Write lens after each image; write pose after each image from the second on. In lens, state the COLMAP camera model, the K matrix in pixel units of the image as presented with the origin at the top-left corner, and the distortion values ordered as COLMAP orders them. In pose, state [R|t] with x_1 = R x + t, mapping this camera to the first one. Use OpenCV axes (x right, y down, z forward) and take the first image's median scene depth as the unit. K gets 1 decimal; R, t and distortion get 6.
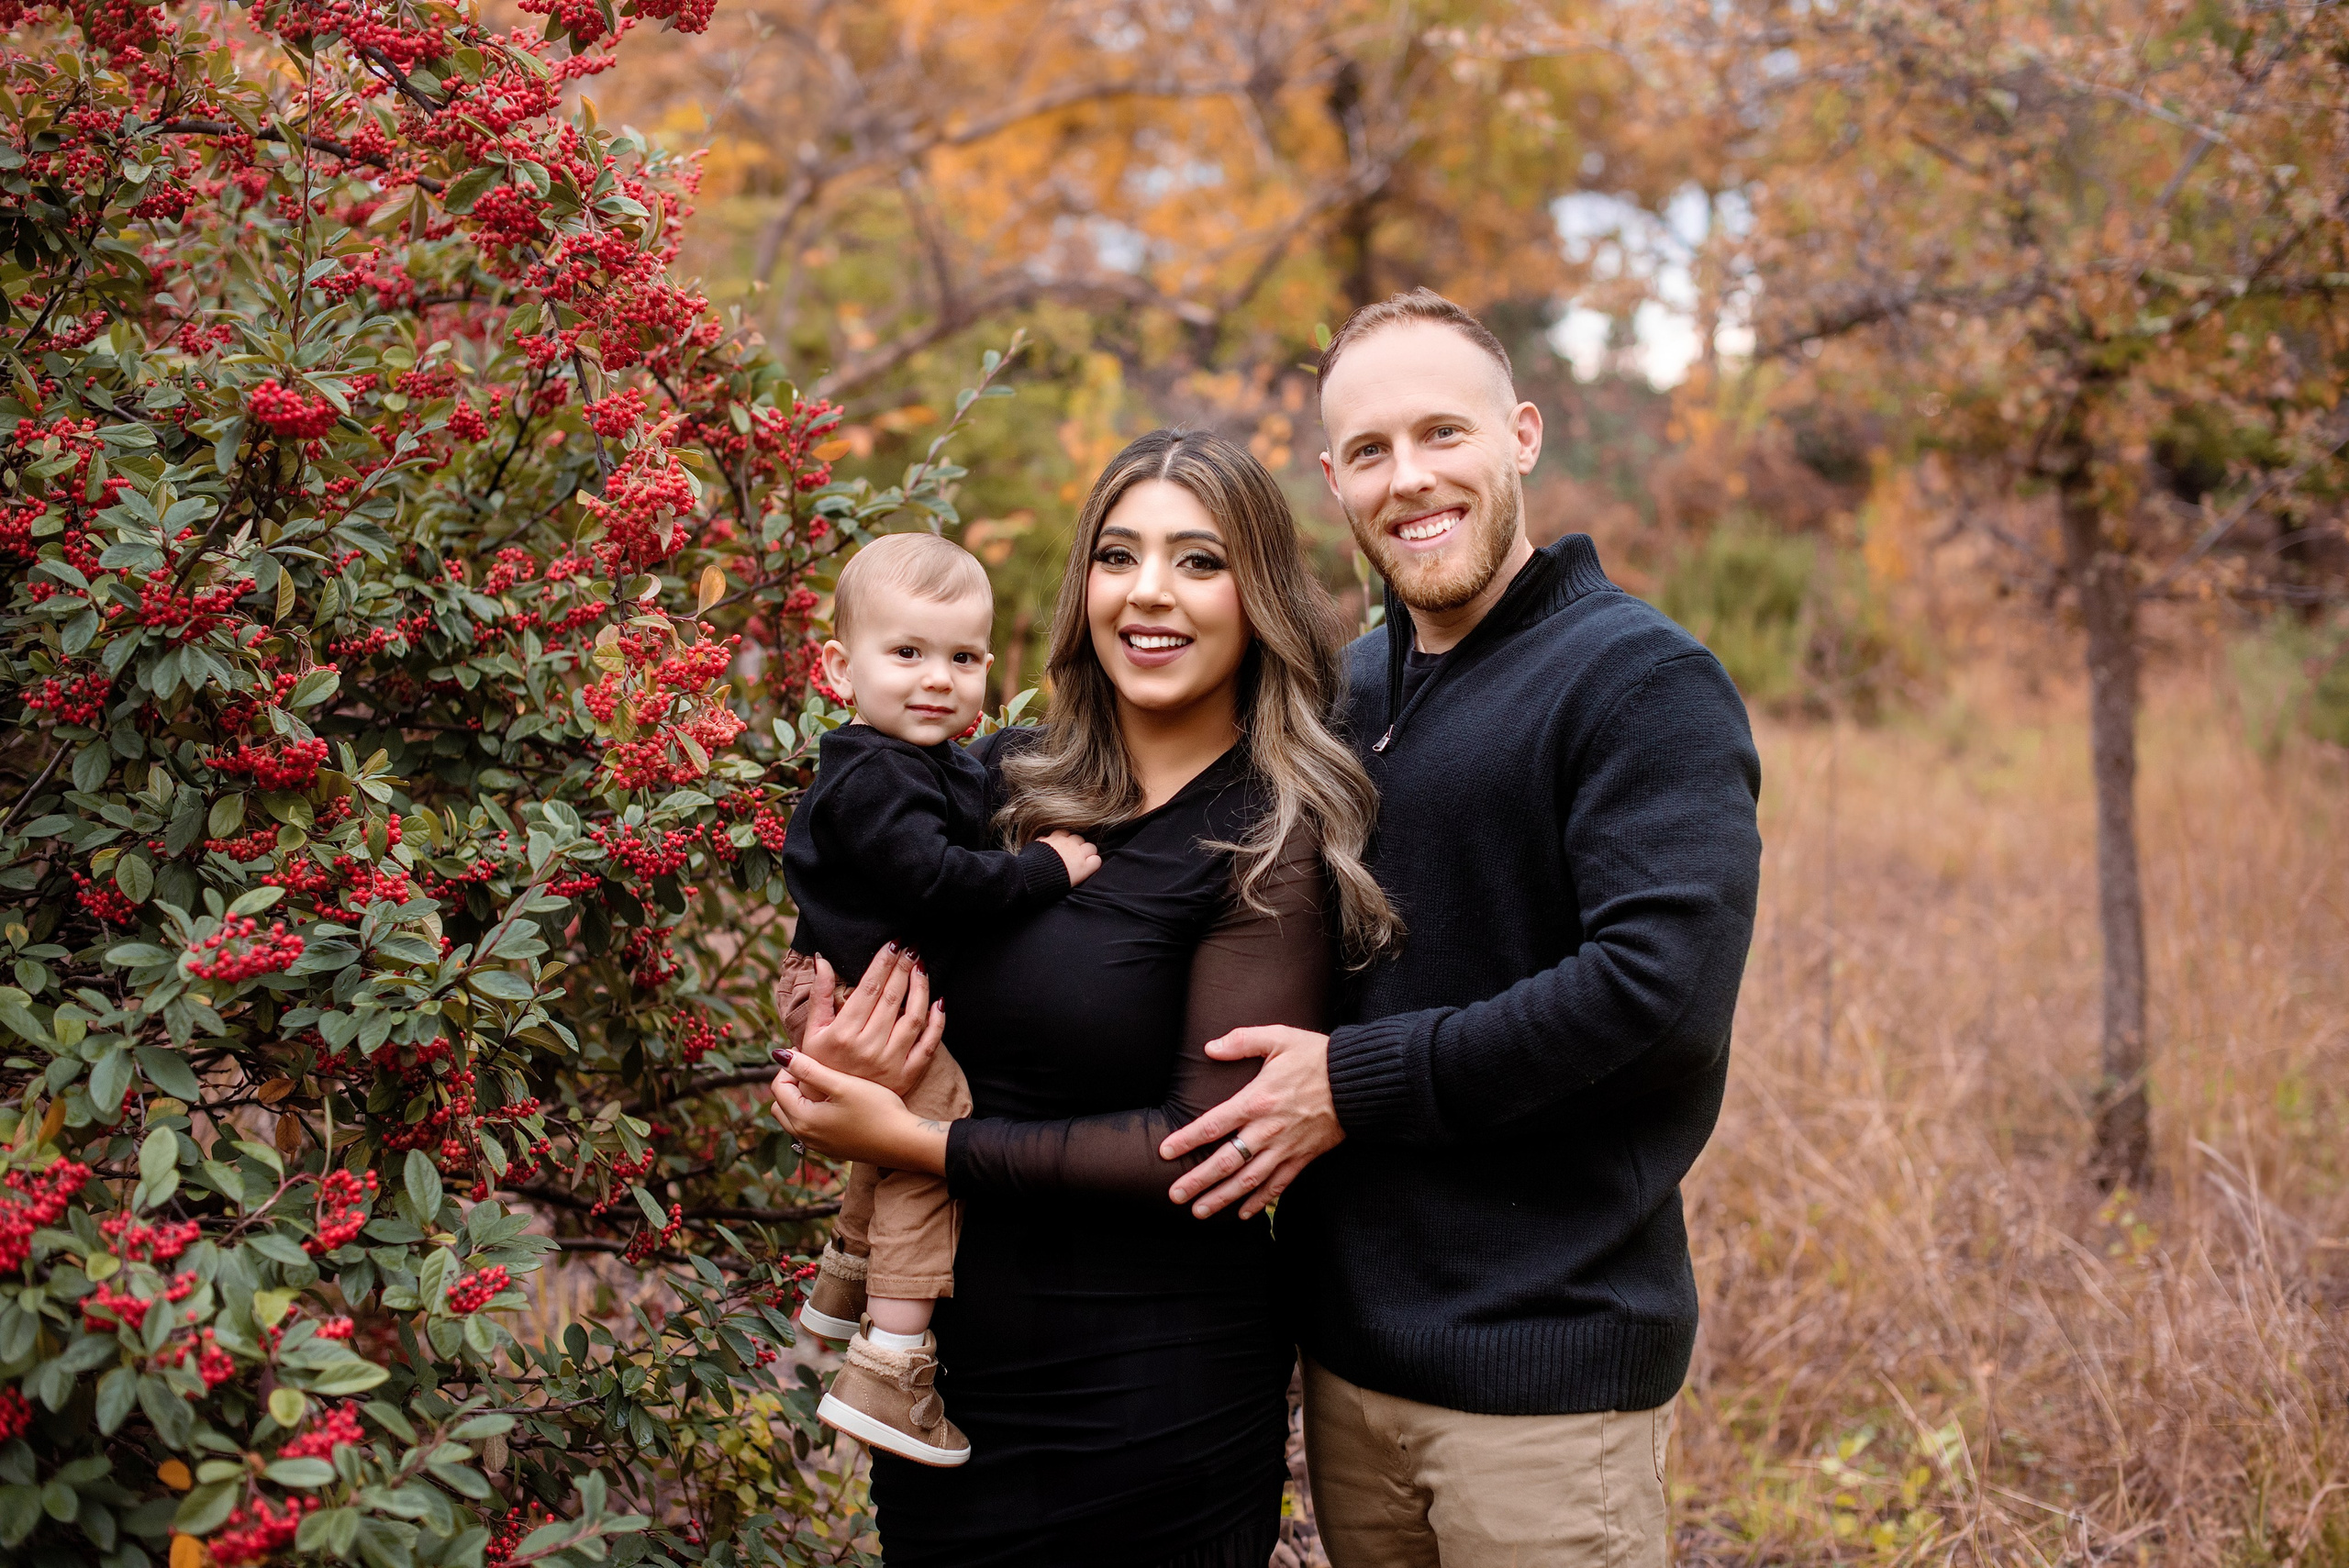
lens RADIAL K [[3257.3, 0, 1174.5], [0, 3257.3, 784.0], [0, 0, 1]] dist [-0.152401, 0.081392]
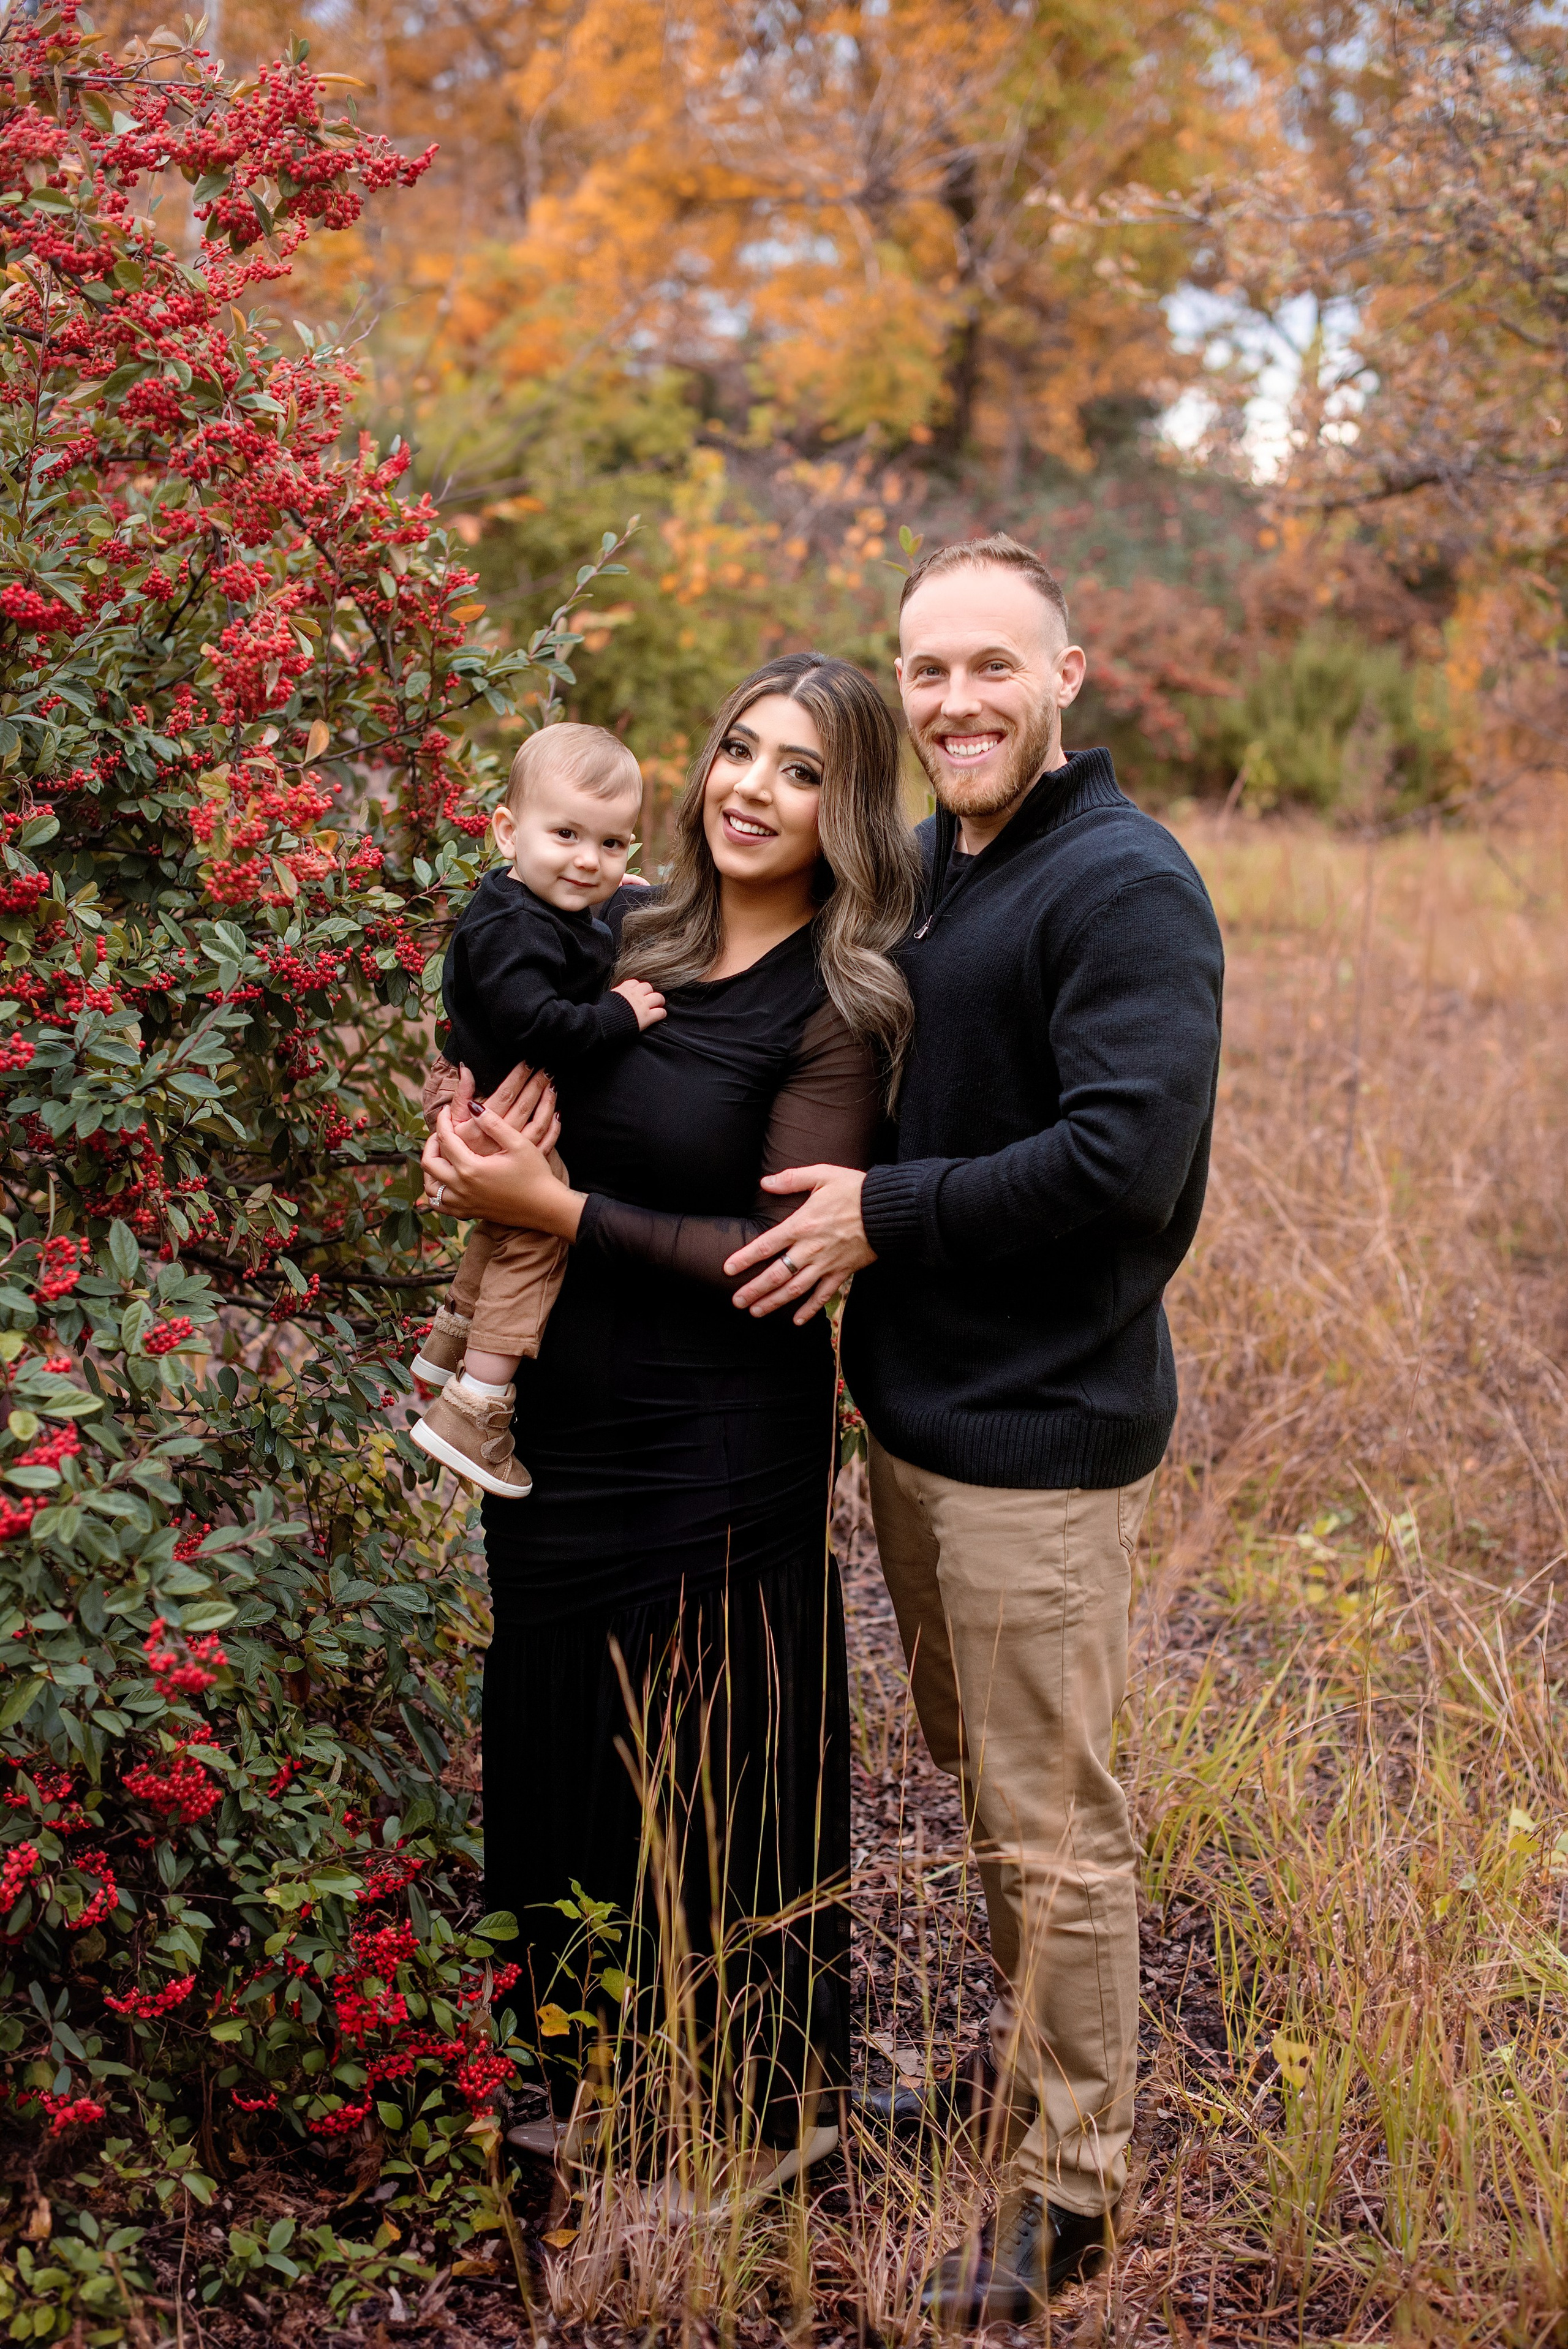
lens RADIAL K [[3257.4, 0, 784.0], [0, 3257.4, 1174.5], [0, 0, 1]] dist [-0.152401, 0.081392]
pose [[0.998857, 0.045989, 0.013019, -0.001105], [-0.047048, 0.994046, 0.098282, -0.028543], [-0.008421, -0.098782, 0.995073, -0.173357]]
